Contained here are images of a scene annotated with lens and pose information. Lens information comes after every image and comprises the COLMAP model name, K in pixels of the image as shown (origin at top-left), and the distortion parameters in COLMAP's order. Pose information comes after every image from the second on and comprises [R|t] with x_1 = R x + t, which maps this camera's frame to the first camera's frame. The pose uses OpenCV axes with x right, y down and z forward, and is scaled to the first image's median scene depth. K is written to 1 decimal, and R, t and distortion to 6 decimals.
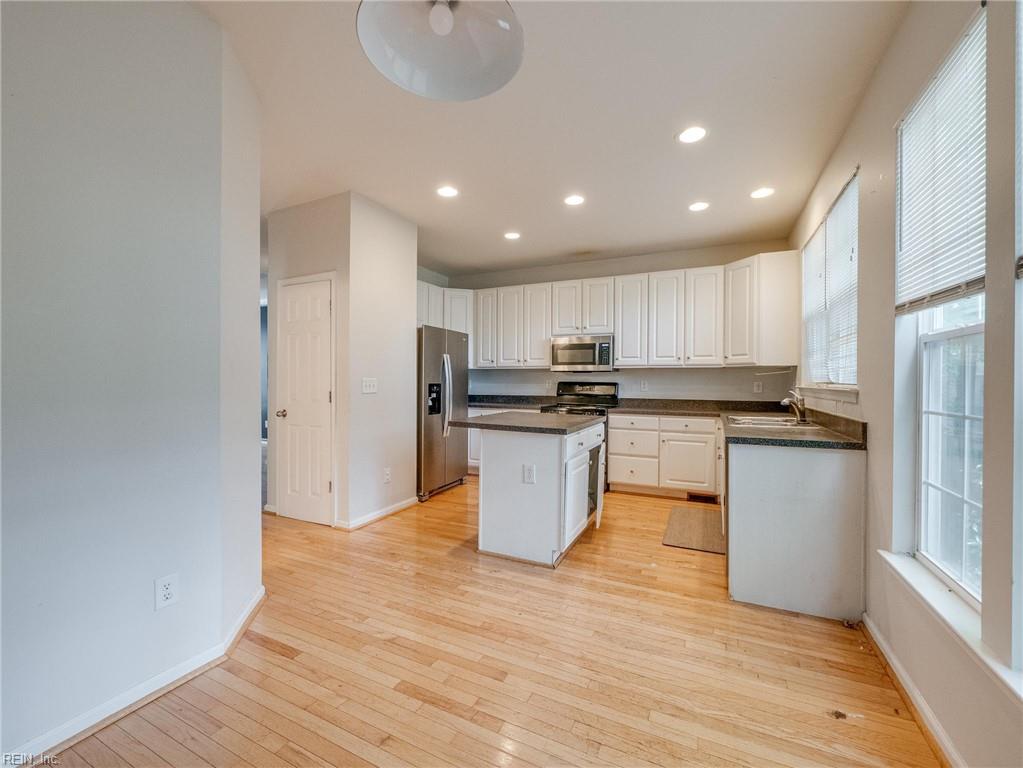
lens RADIAL K [[433.1, 0, 518.3], [0, 433.1, 380.6], [0, 0, 1]] dist [-0.008234, 0.000695]
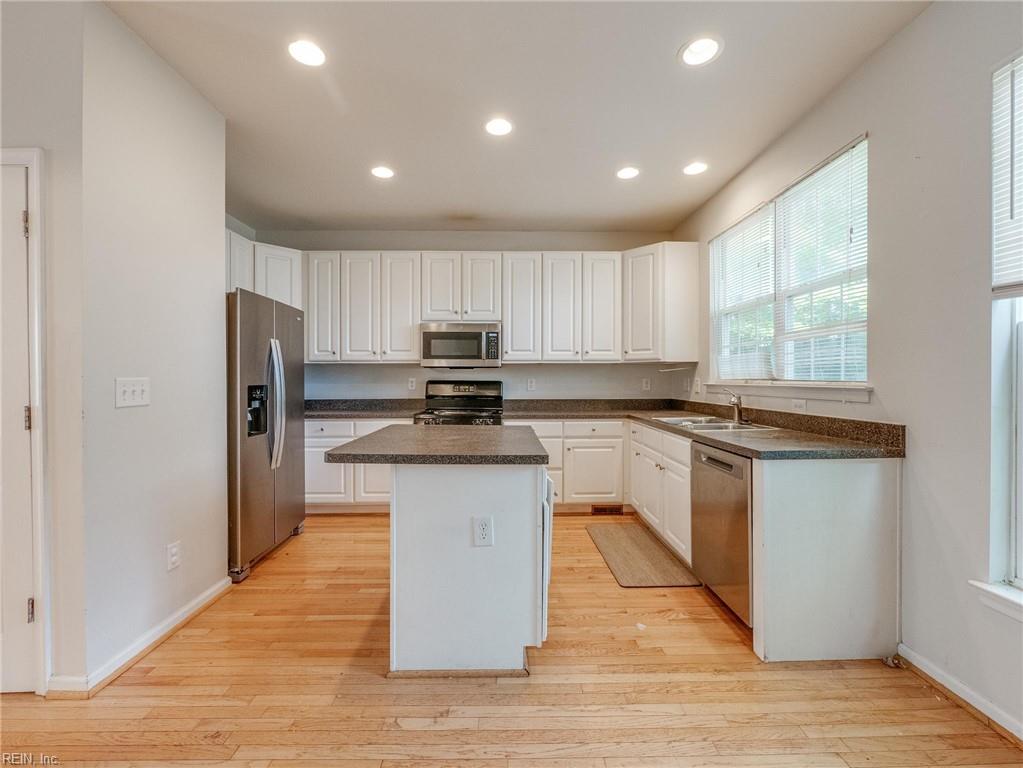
lens RADIAL K [[433.1, 0, 518.3], [0, 433.1, 380.6], [0, 0, 1]] dist [-0.008234, 0.000695]
pose [[0.895961, -0.008608, 0.444049, -0.130223], [0.006359, 0.999958, 0.006554, -0.001475], [-0.444087, -0.003048, 0.895978, 0.275937]]
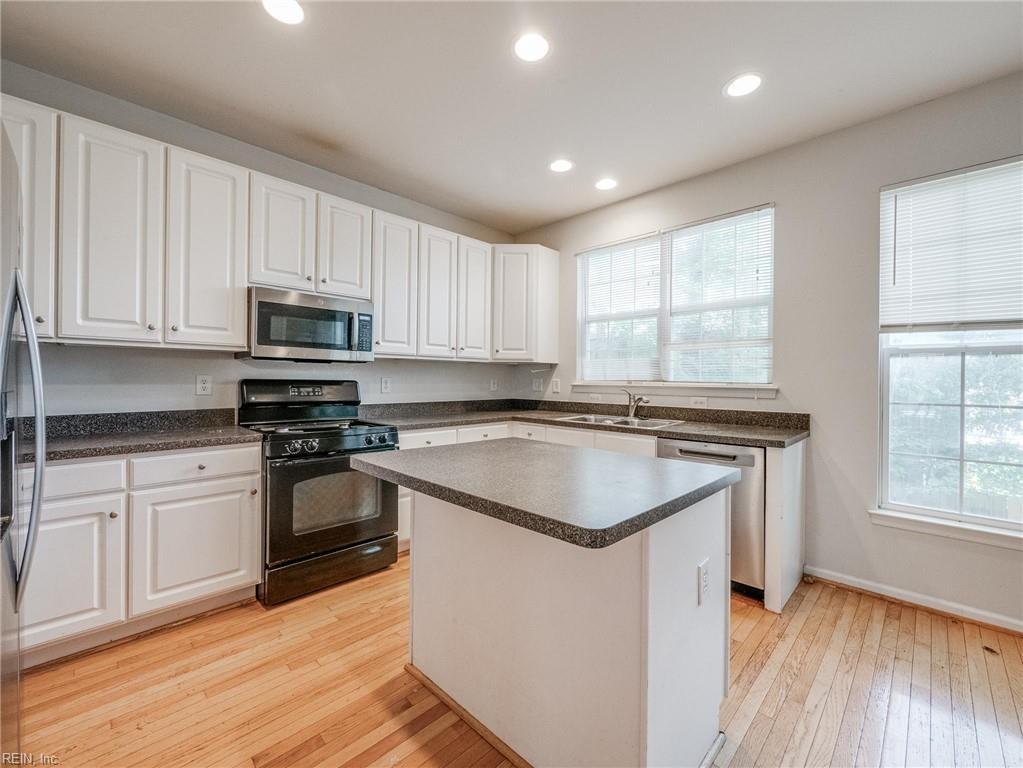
lens RADIAL K [[421.4, 0, 513.7], [0, 421.4, 380.3], [0, 0, 1]] dist [-0.008503, 0.000805]
pose [[0.338744, -0.006286, 0.940858, -0.302789], [-0.005872, 0.999944, 0.008795, -0.002594], [-0.940860, -0.008504, 0.338688, 0.672765]]
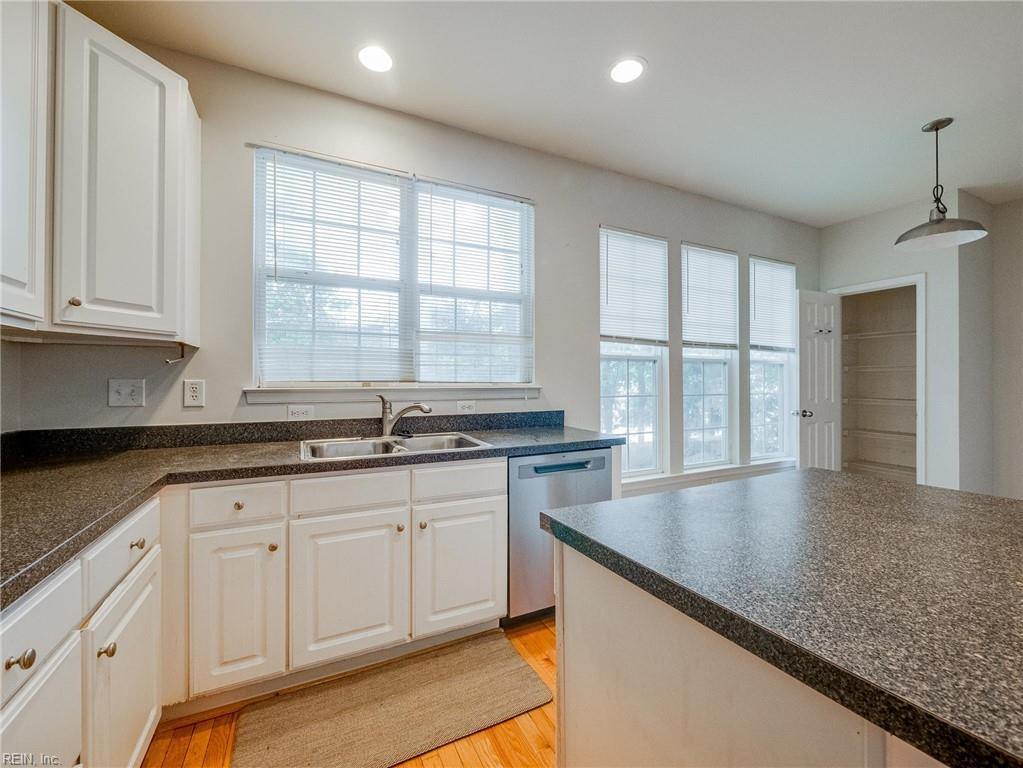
lens RADIAL K [[421.4, 0, 513.7], [0, 421.4, 380.3], [0, 0, 1]] dist [-0.008503, 0.000805]
pose [[-0.777272, -0.007136, 0.629124, 0.044097], [-0.005454, 0.999975, 0.004604, -0.000847], [-0.629141, 0.000148, -0.777291, 1.022585]]
